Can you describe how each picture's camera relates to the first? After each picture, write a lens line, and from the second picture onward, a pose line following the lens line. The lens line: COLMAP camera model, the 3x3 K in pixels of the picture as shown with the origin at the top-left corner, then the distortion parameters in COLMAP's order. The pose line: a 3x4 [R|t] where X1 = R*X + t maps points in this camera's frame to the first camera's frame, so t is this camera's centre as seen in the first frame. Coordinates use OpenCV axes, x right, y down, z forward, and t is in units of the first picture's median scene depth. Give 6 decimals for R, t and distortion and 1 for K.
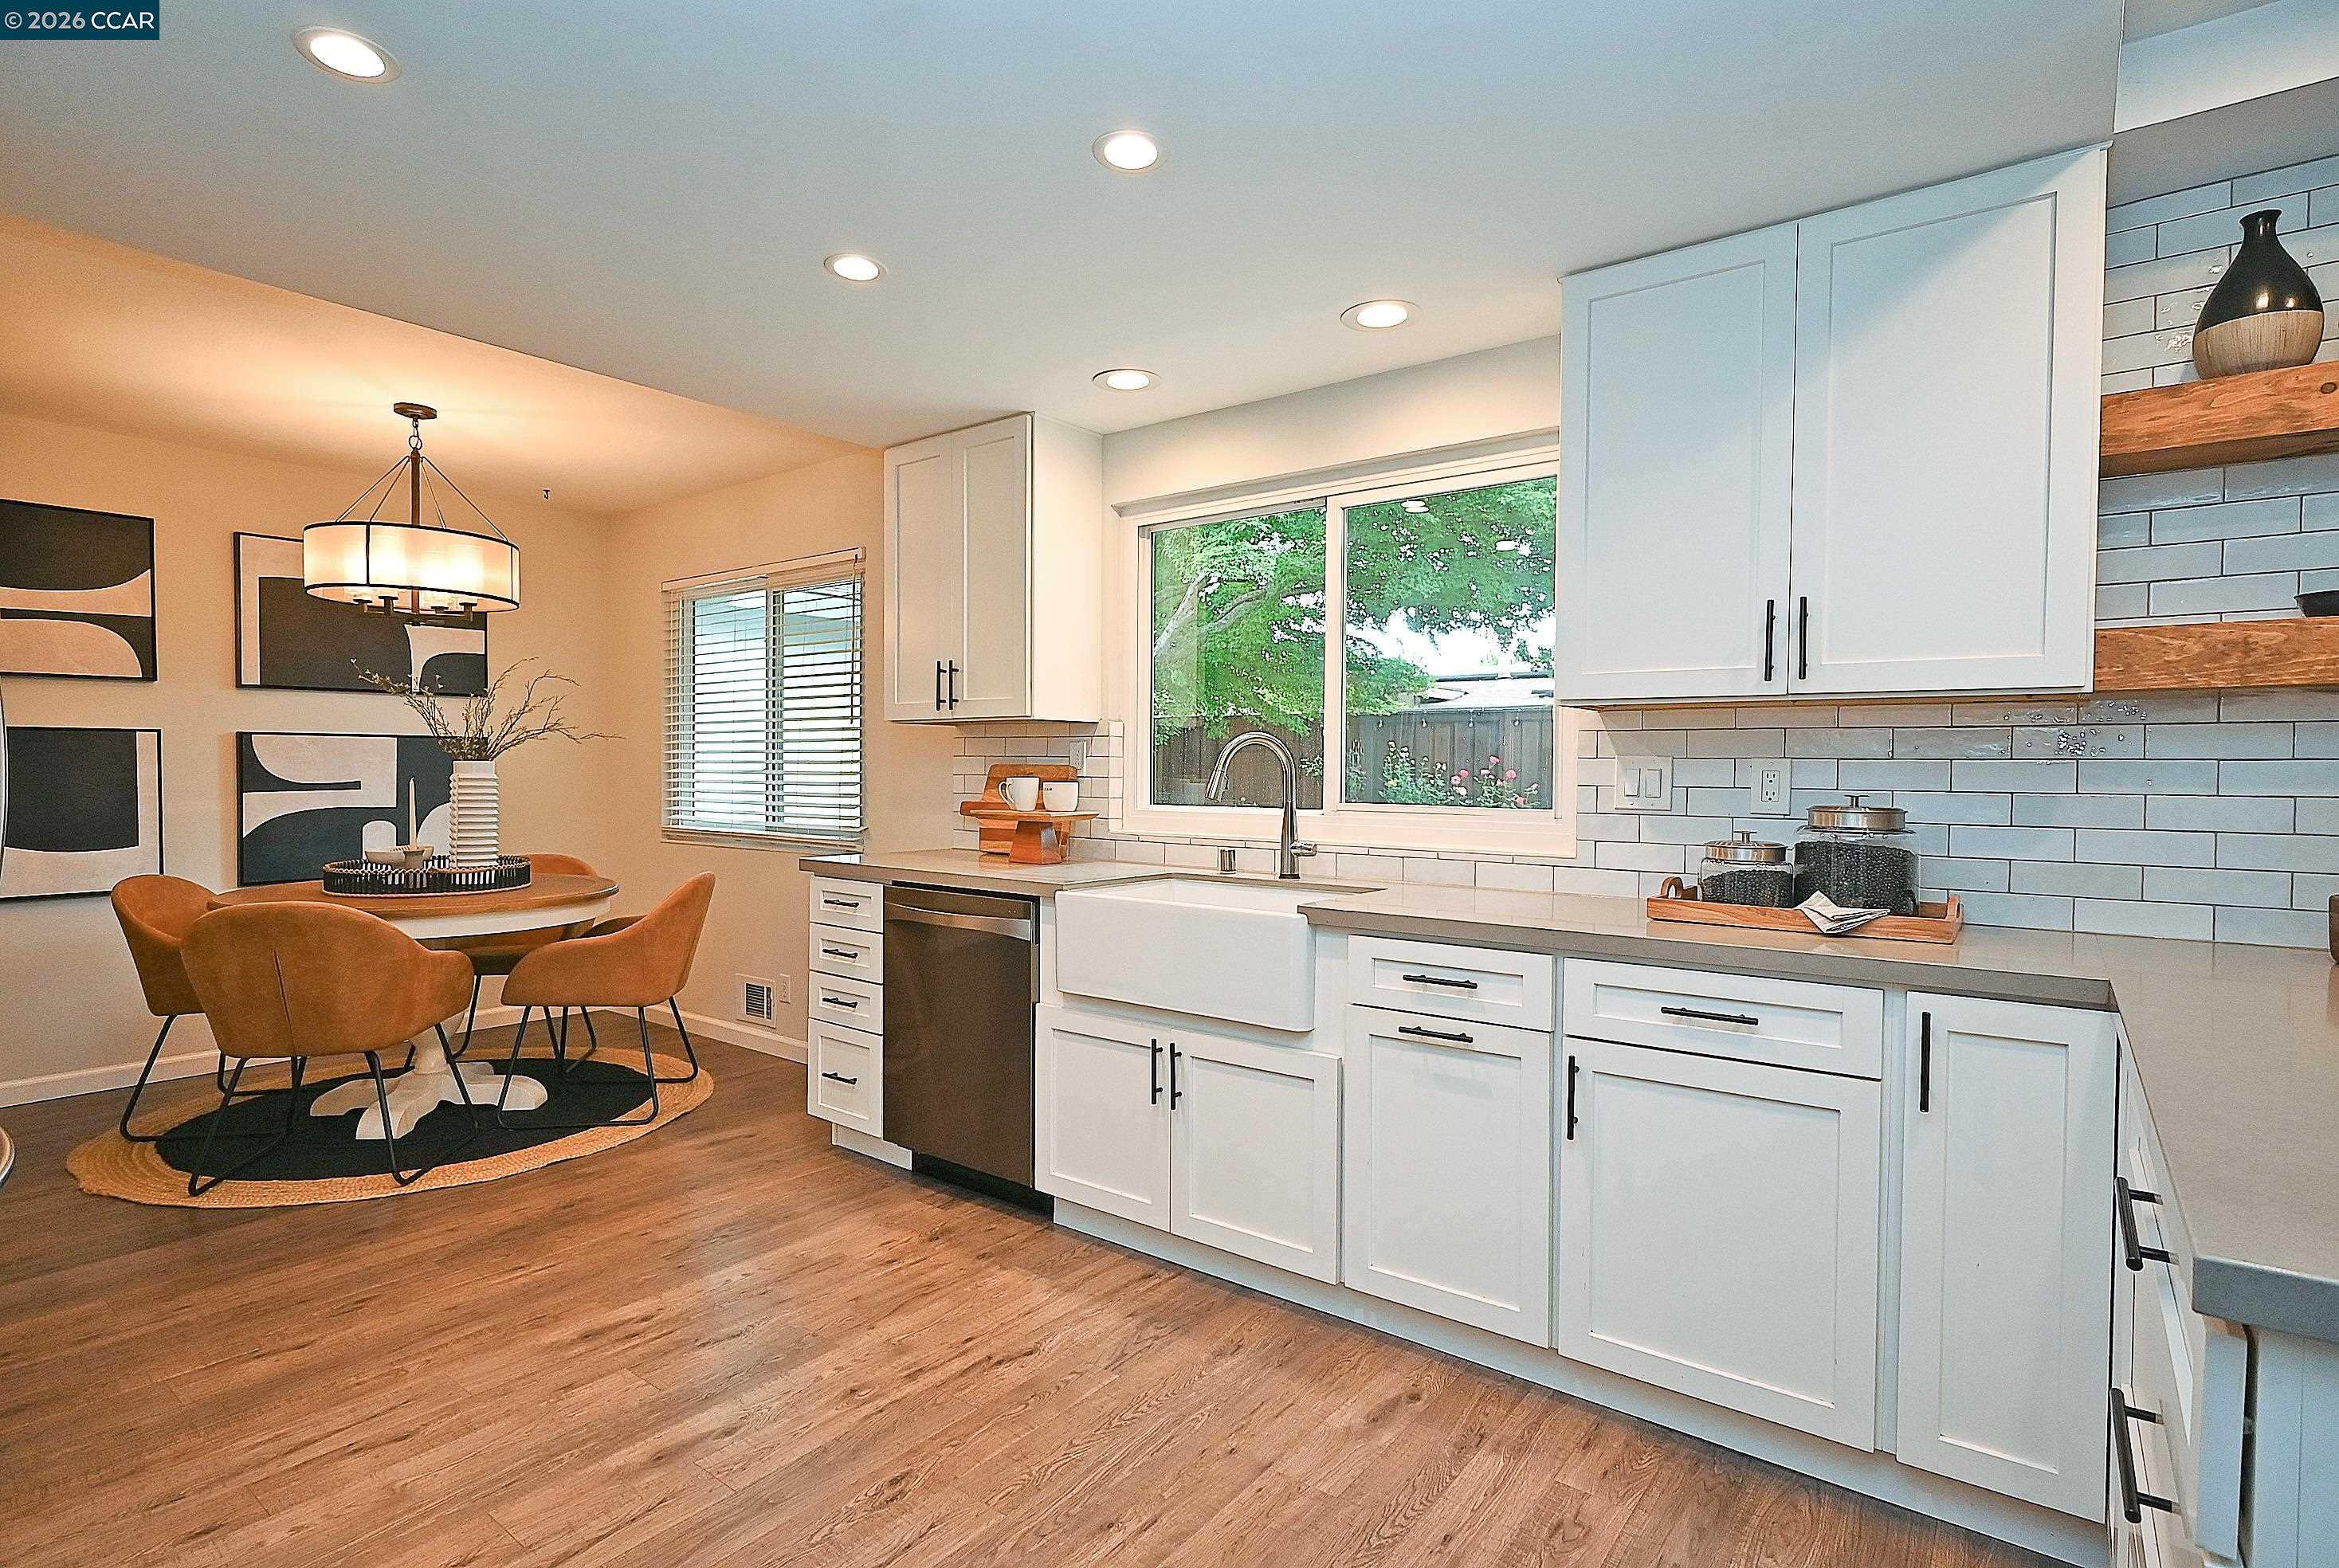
lens RADIAL K [[1162.0, 0, 1169.5], [0, 1162.0, 784.0], [0, 0, 1]] dist [-0.011502, 0.000650]
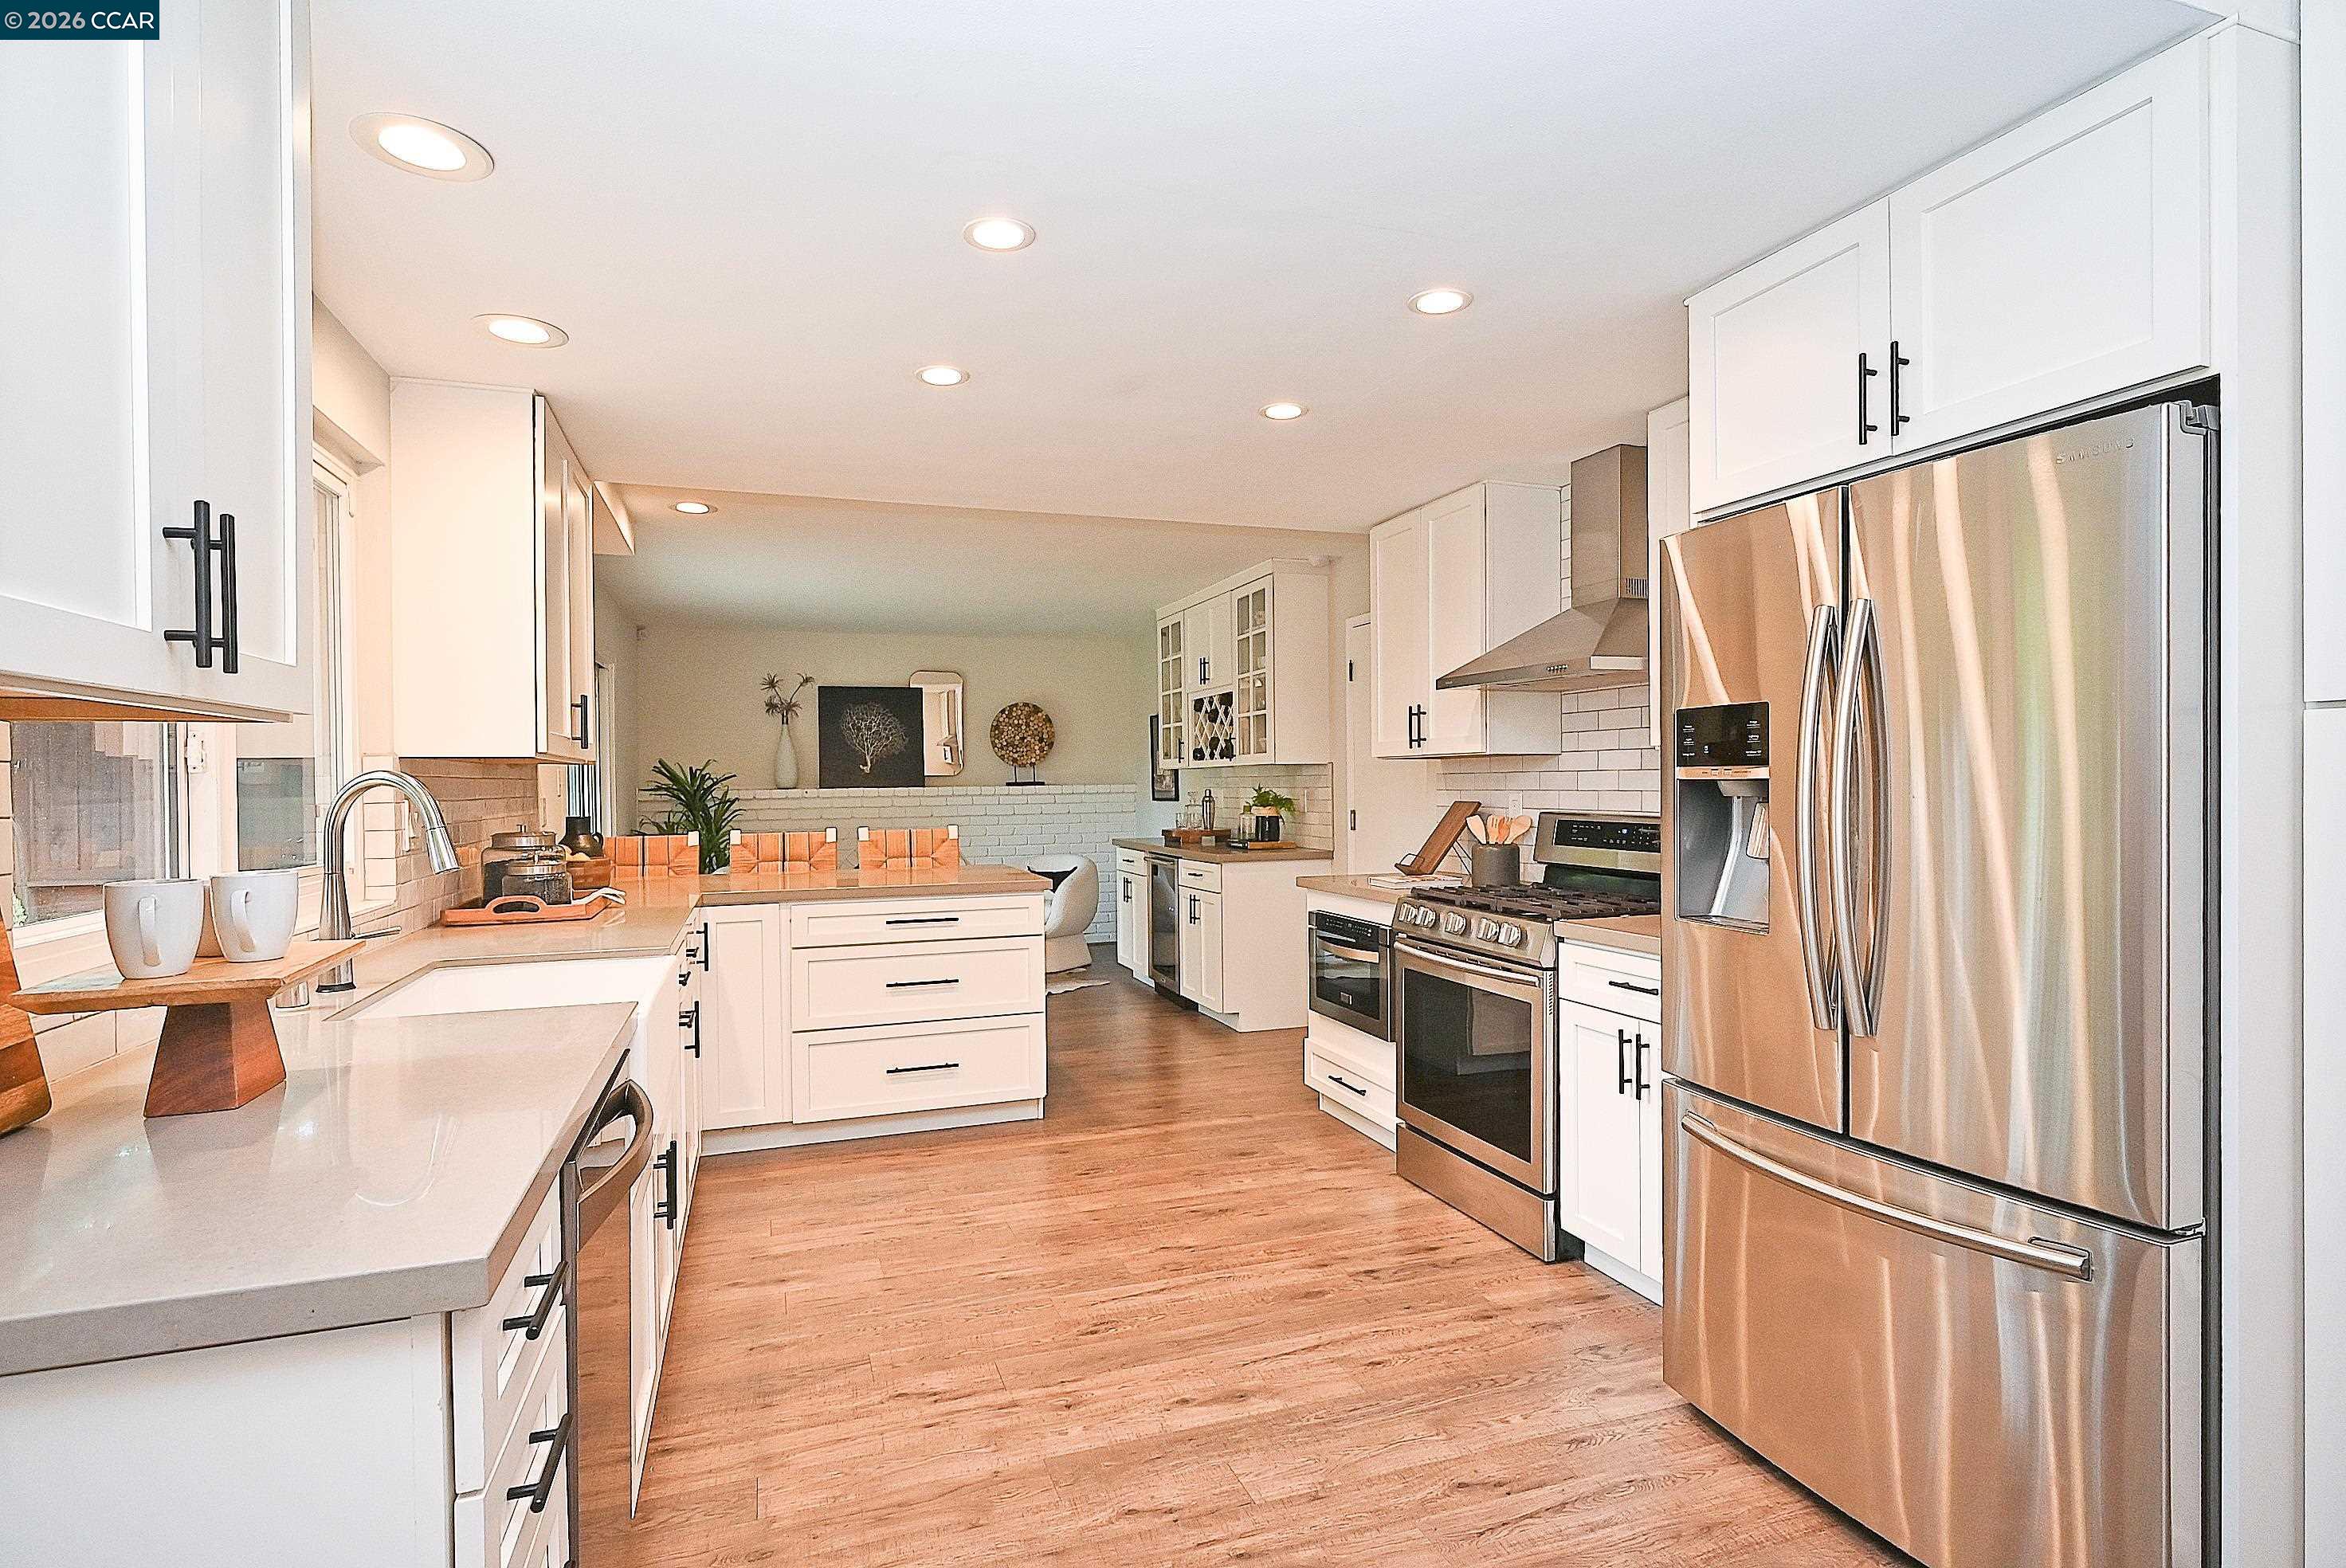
lens RADIAL K [[1159.3, 0, 1173.0], [0, 1159.3, 784.0], [0, 0, 1]] dist [-0.000319, 0.000611]
pose [[-0.840305, -0.000142, 0.542114, -0.933855], [0.011658, 0.999764, 0.018333, -0.062136], [-0.541989, 0.021725, -0.840105, 1.838492]]
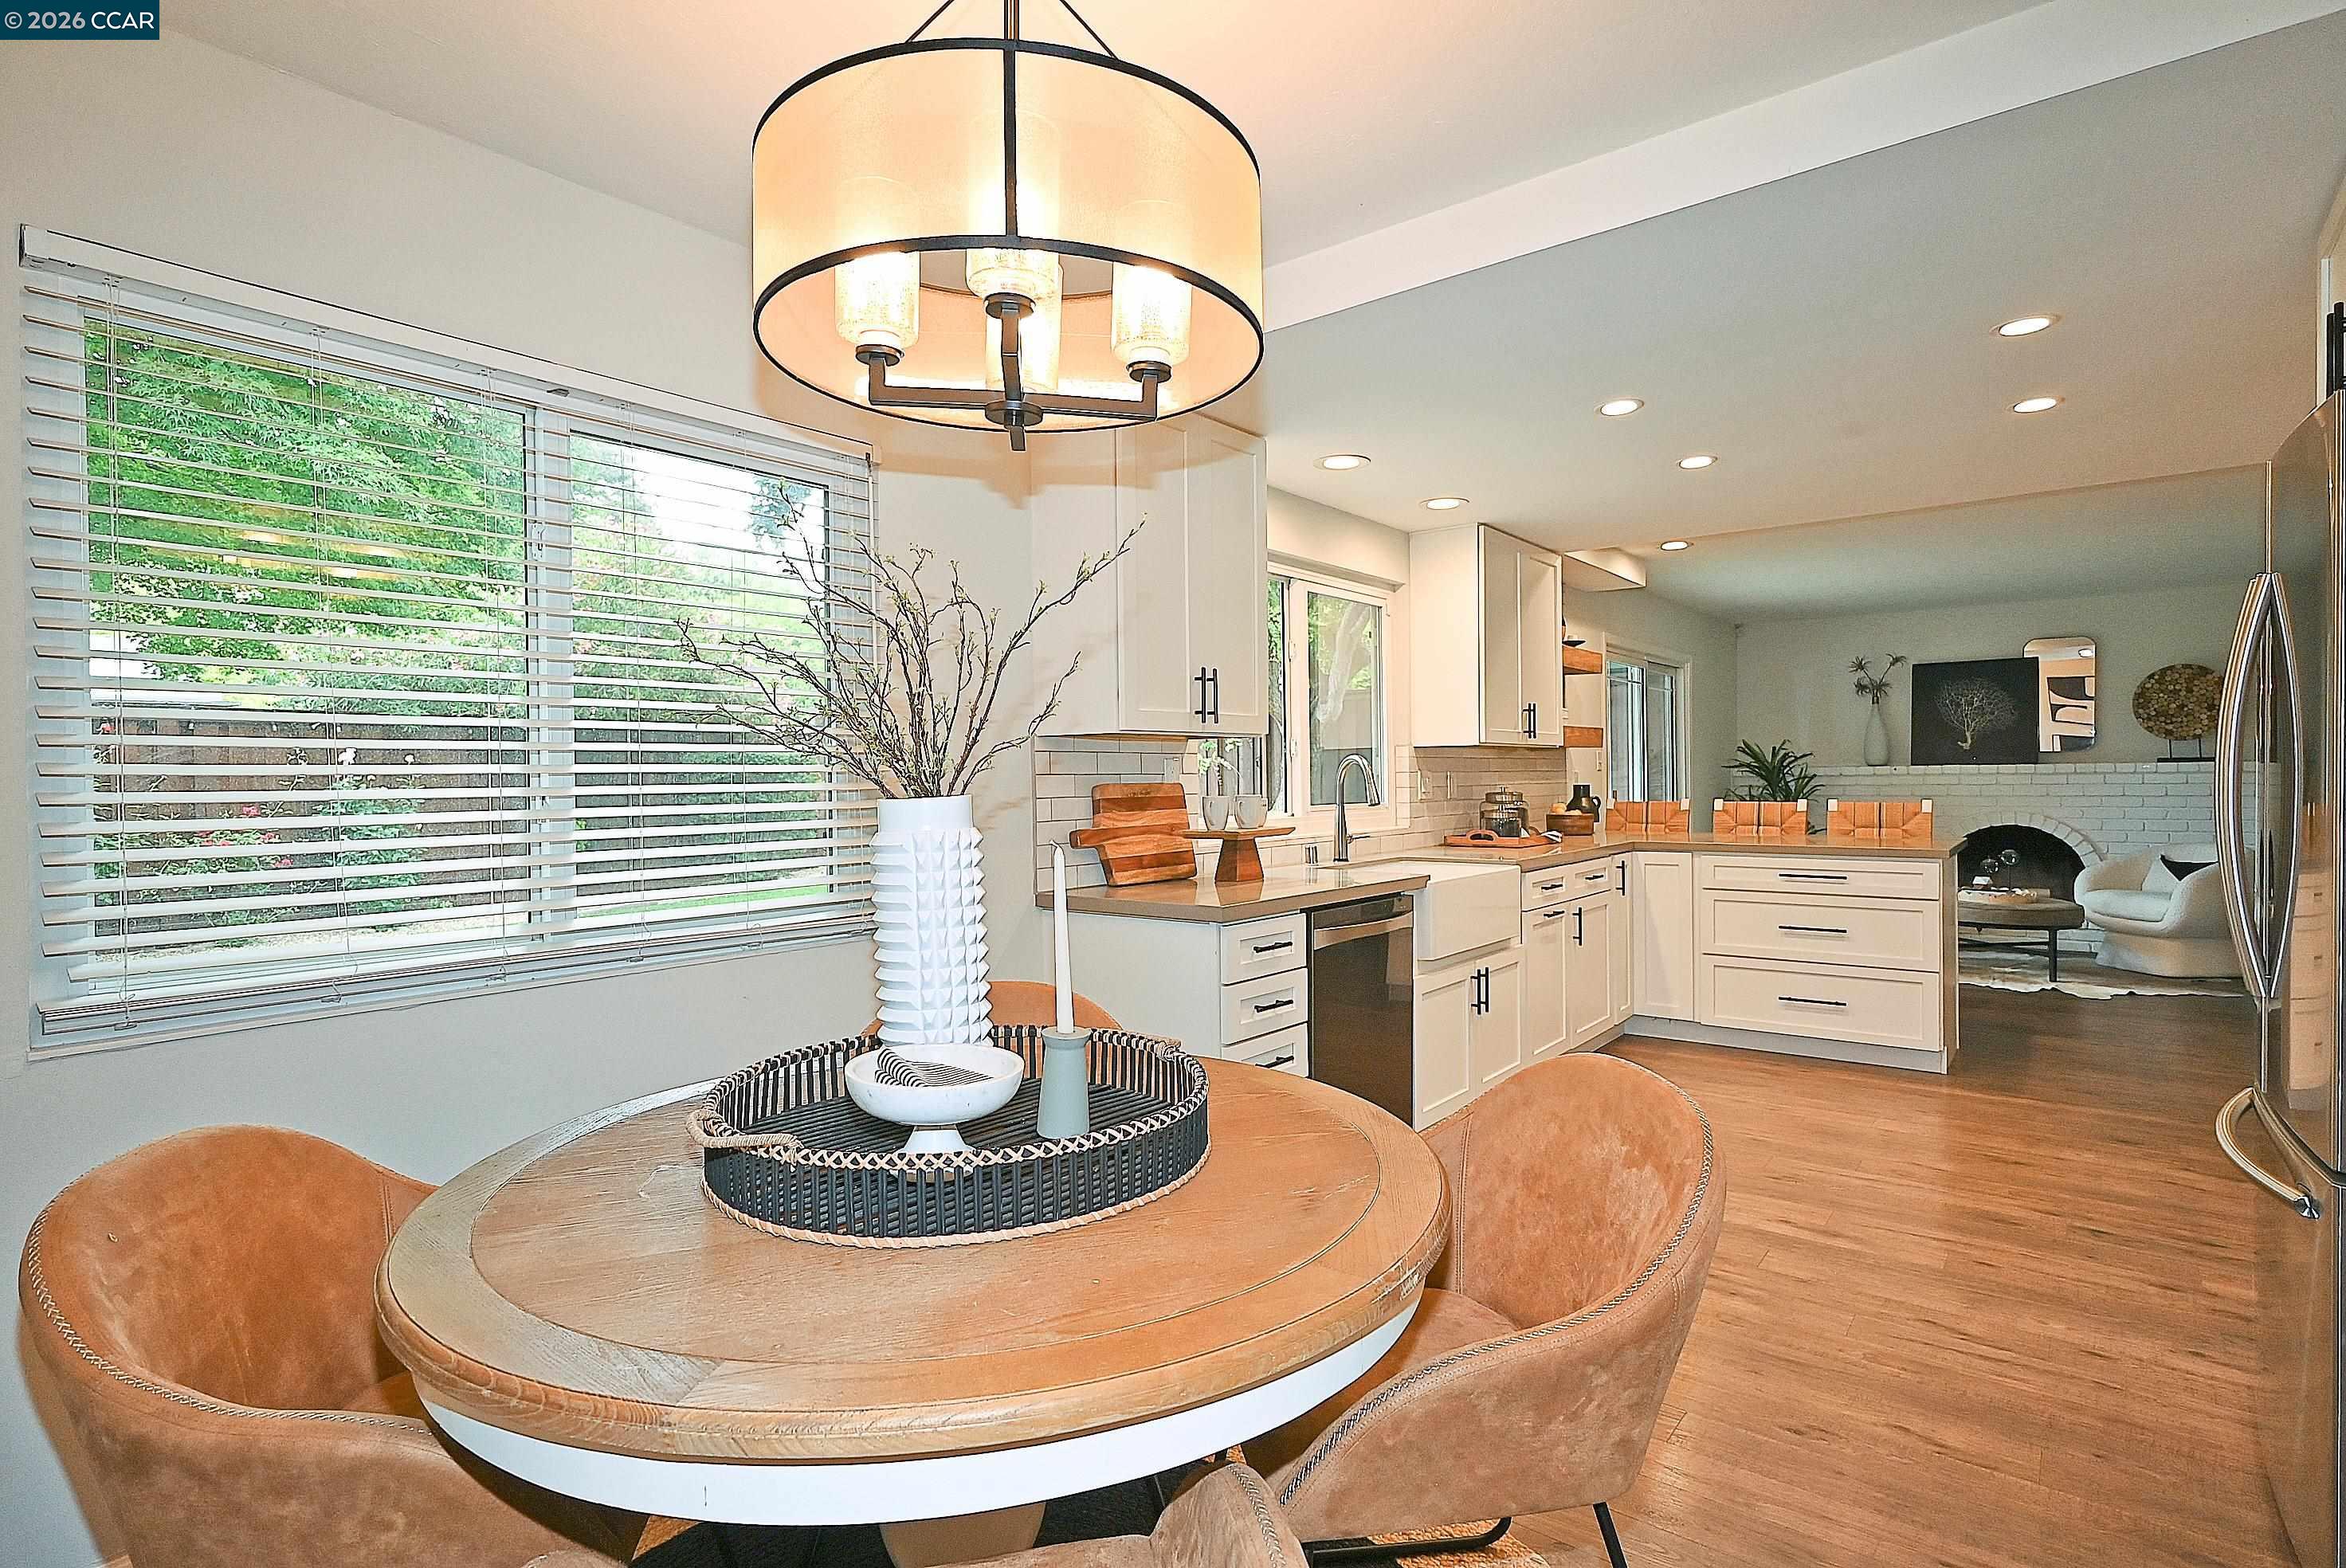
lens RADIAL K [[1159.3, 0, 1173.0], [0, 1159.3, 784.0], [0, 0, 1]] dist [-0.000319, 0.000611]
pose [[0.017910, -0.016510, 0.999703, -1.797661], [0.025252, 0.999552, 0.016055, -0.053572], [-0.999521, 0.024957, 0.018319, 1.661571]]
